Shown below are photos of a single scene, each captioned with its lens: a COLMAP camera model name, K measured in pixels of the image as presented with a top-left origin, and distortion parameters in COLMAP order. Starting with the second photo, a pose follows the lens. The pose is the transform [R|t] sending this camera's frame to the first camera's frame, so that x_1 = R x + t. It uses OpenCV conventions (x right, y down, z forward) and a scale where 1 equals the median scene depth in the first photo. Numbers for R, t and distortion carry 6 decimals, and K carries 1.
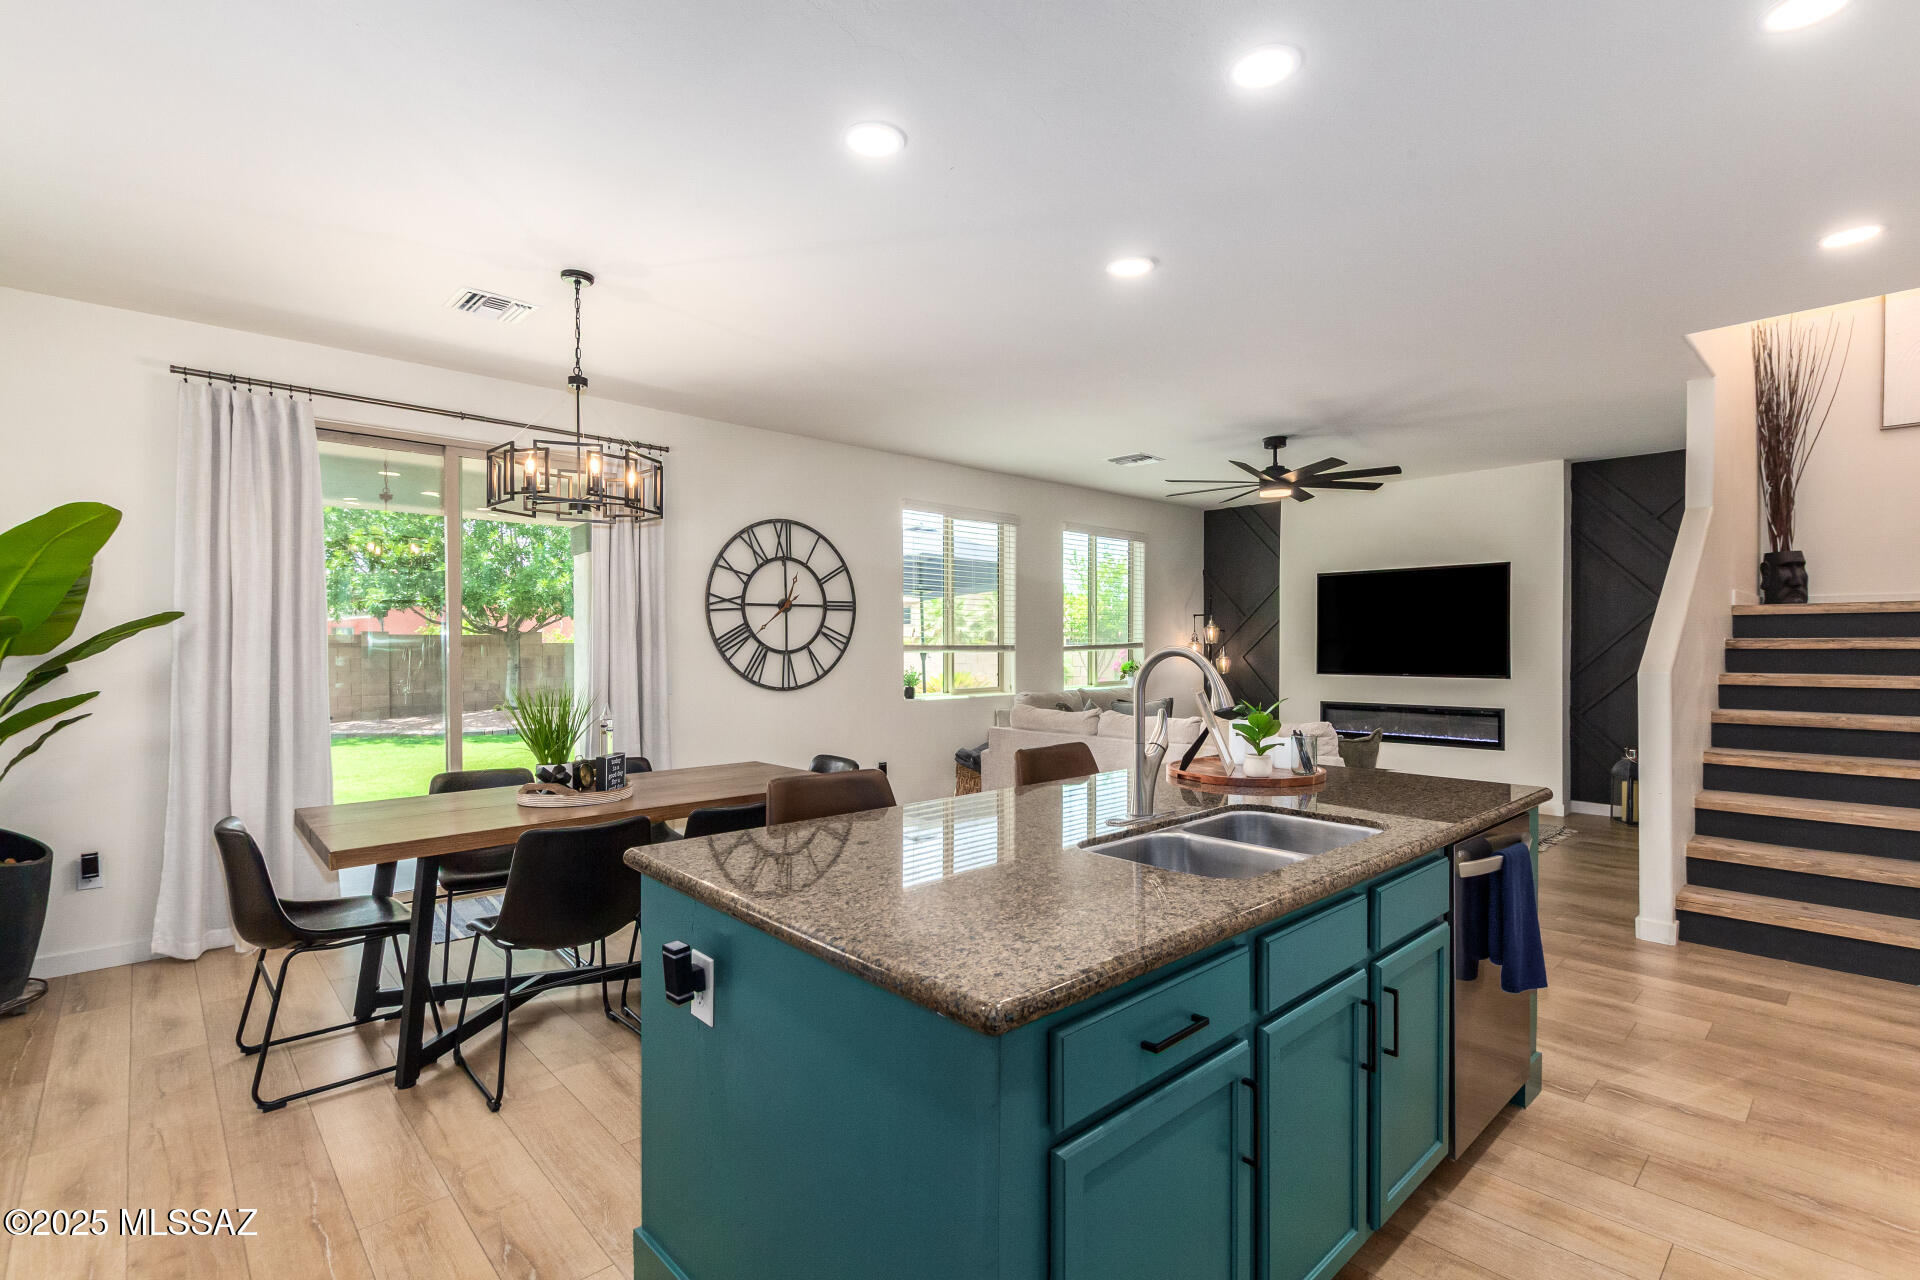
lens RADIAL K [[872.8, 0, 979.1], [0, 872.8, 657.8], [0, 0, 1]] dist [0.007273, -0.005432]
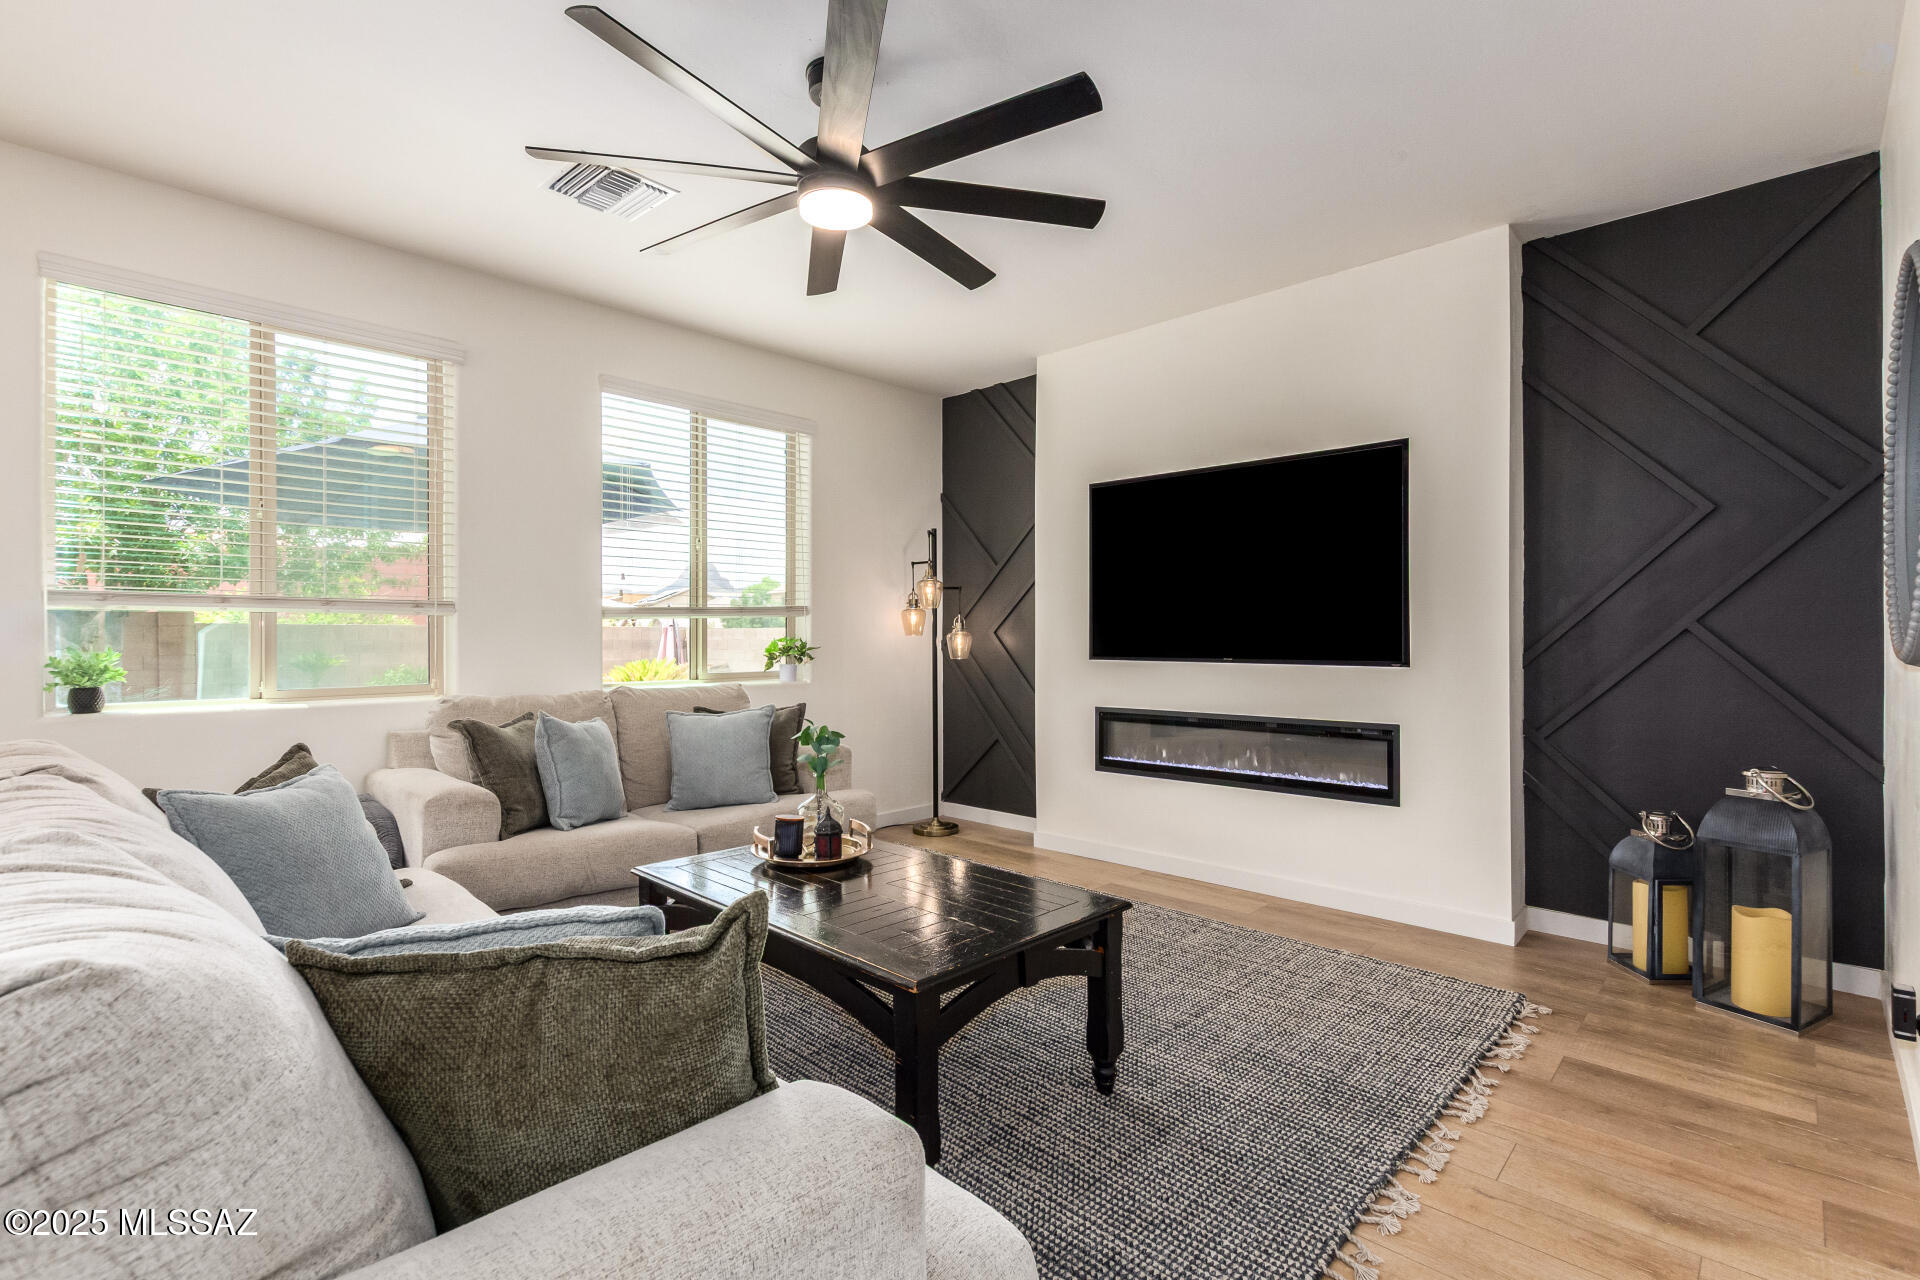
lens RADIAL K [[872.8, 0, 970.7], [0, 872.8, 638.8], [0, 0, 1]] dist [0.007273, -0.005432]
pose [[0.998437, 0.000202, 0.055897, 0.383498], [0.000395, 0.999943, -0.010658, 0.015280], [-0.055896, 0.010664, 0.998380, 0.598617]]
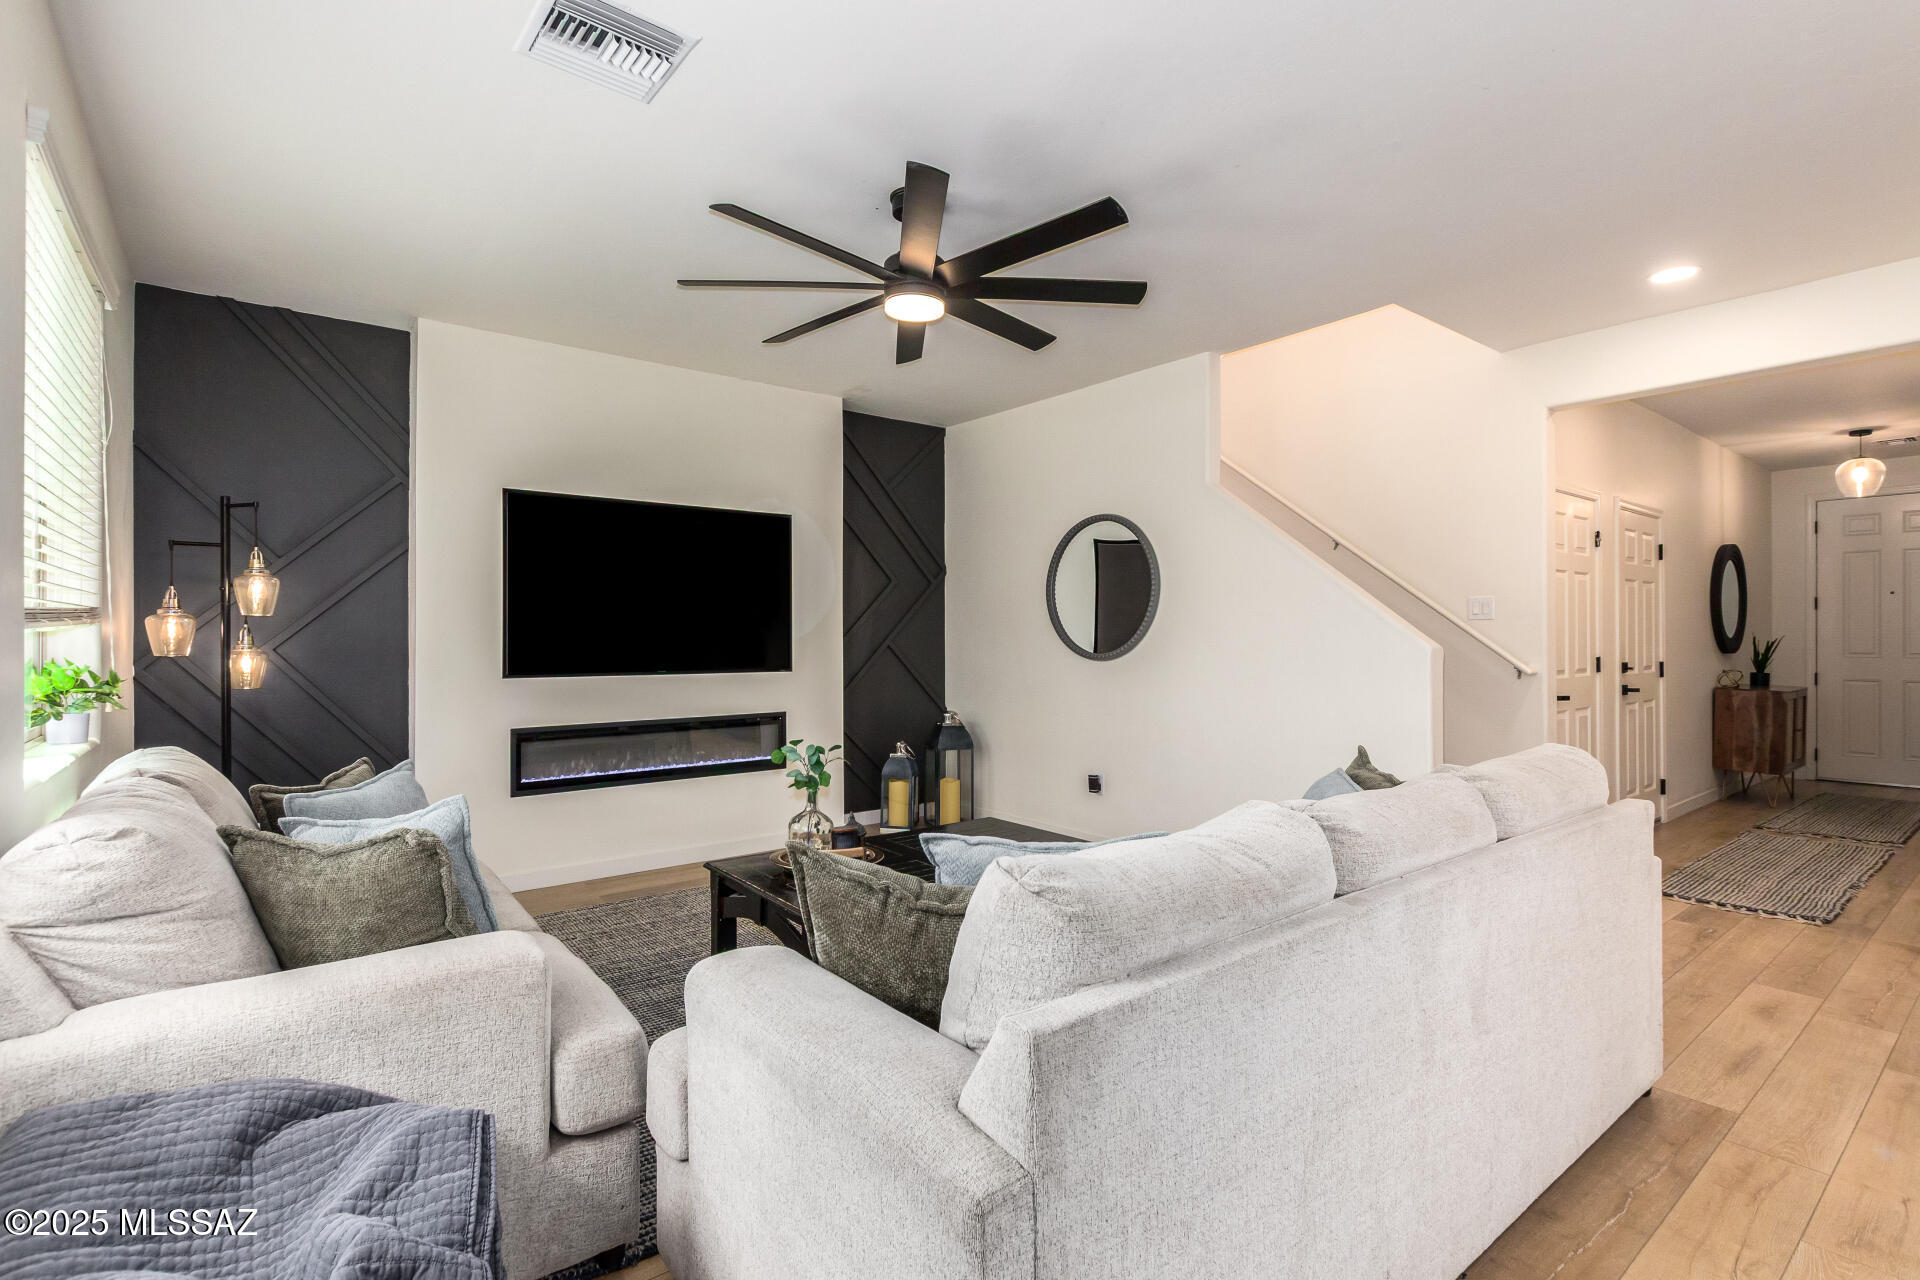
lens RADIAL K [[891.5, 0, 931.4], [0, 891.5, 635.1], [0, 0, 1]] dist [0.001678, -0.003656]
pose [[0.114967, 0.004612, 0.993359, -0.157773], [0.016374, 0.999845, -0.006537, 0.000243], [-0.993234, 0.017016, 0.114873, 0.941686]]
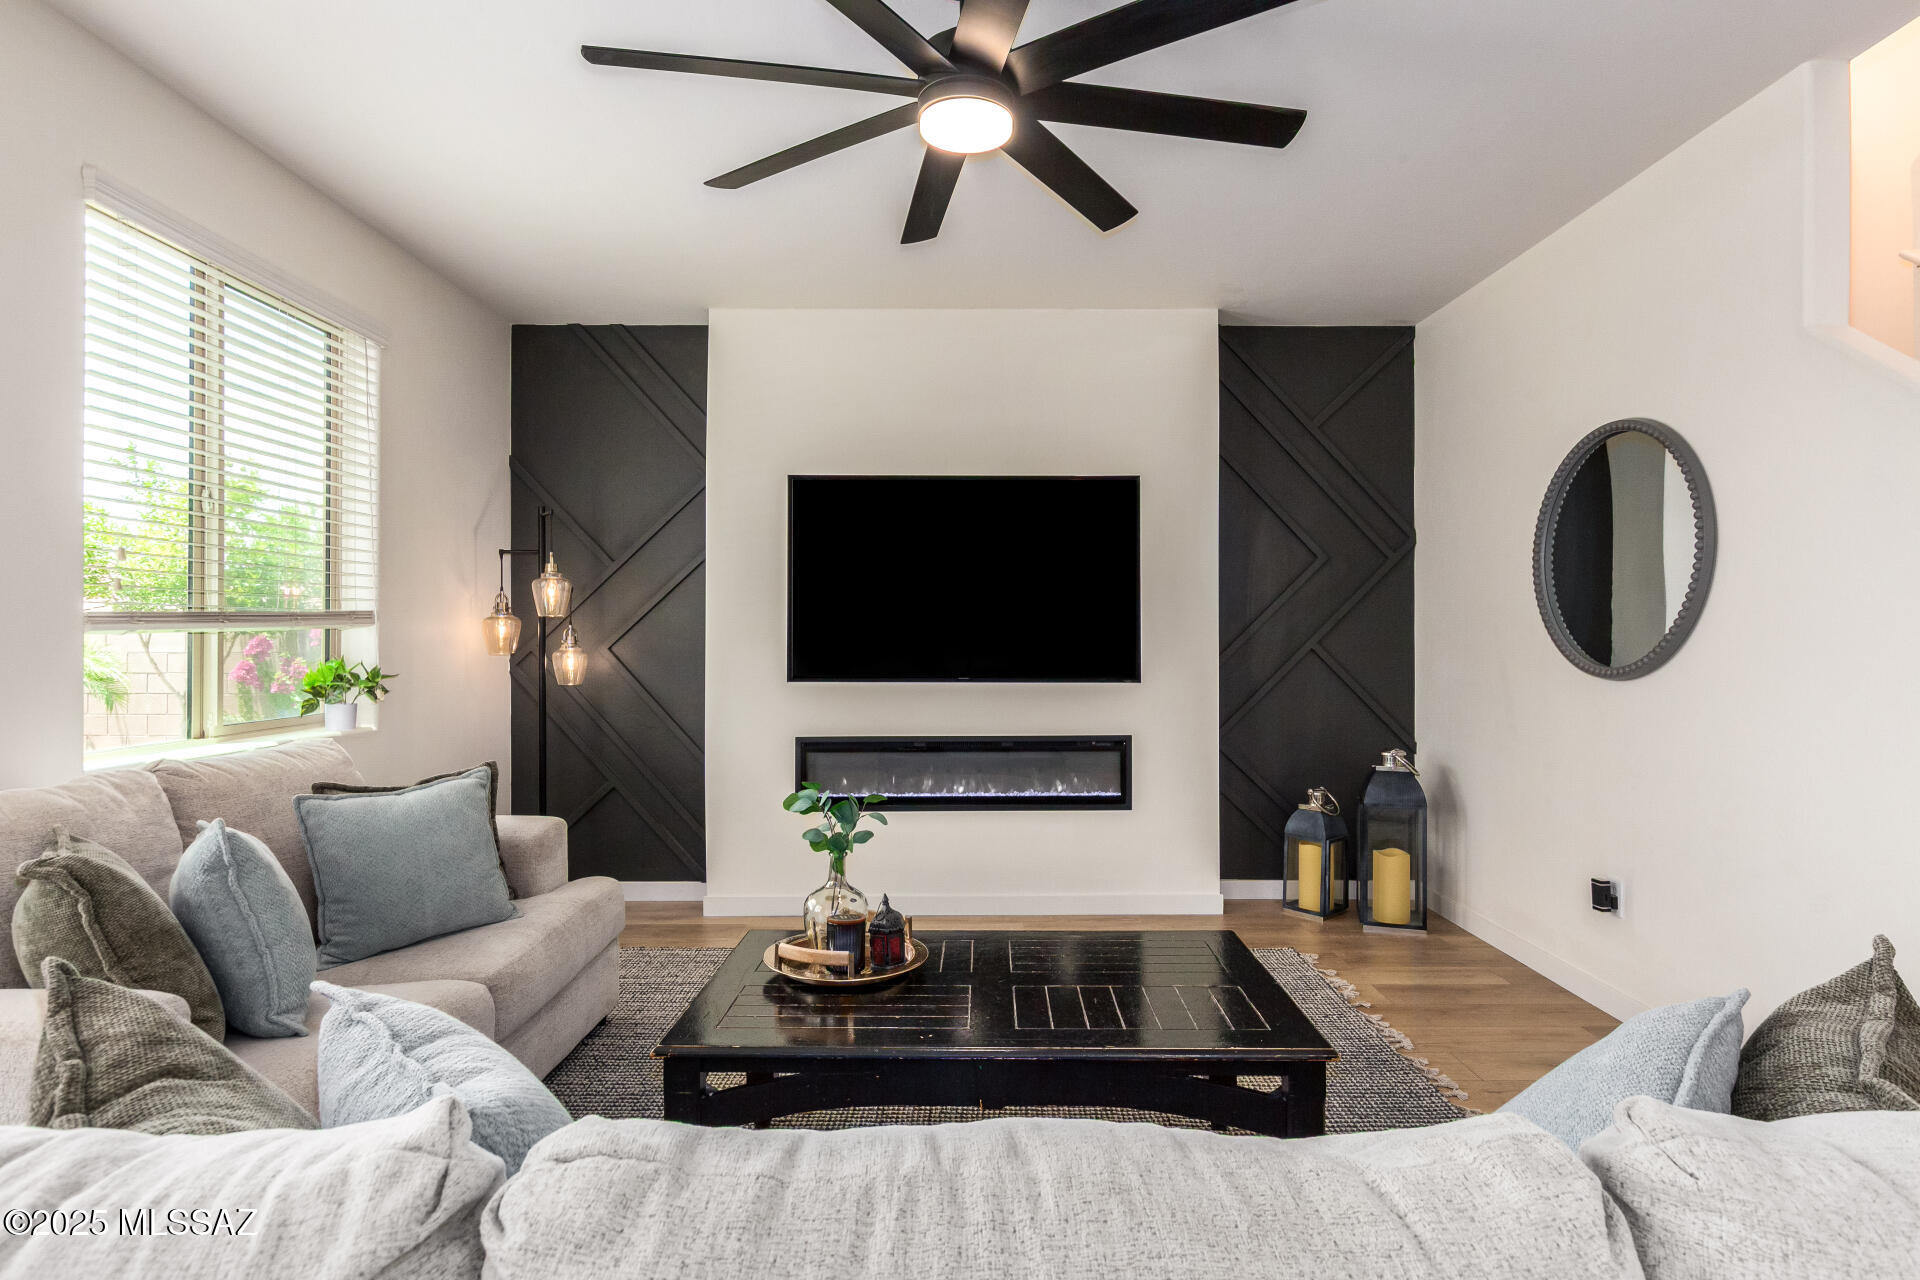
lens RADIAL K [[979.4, 0, 968.6], [0, 979.4, 637.3], [0, 0, 1]] dist [-0.005955, -0.000096]
pose [[0.689288, 0.002545, 0.724483, 0.087131], [0.009656, 0.999873, -0.012700, 0.002295], [-0.724424, 0.015750, 0.689175, 0.764173]]
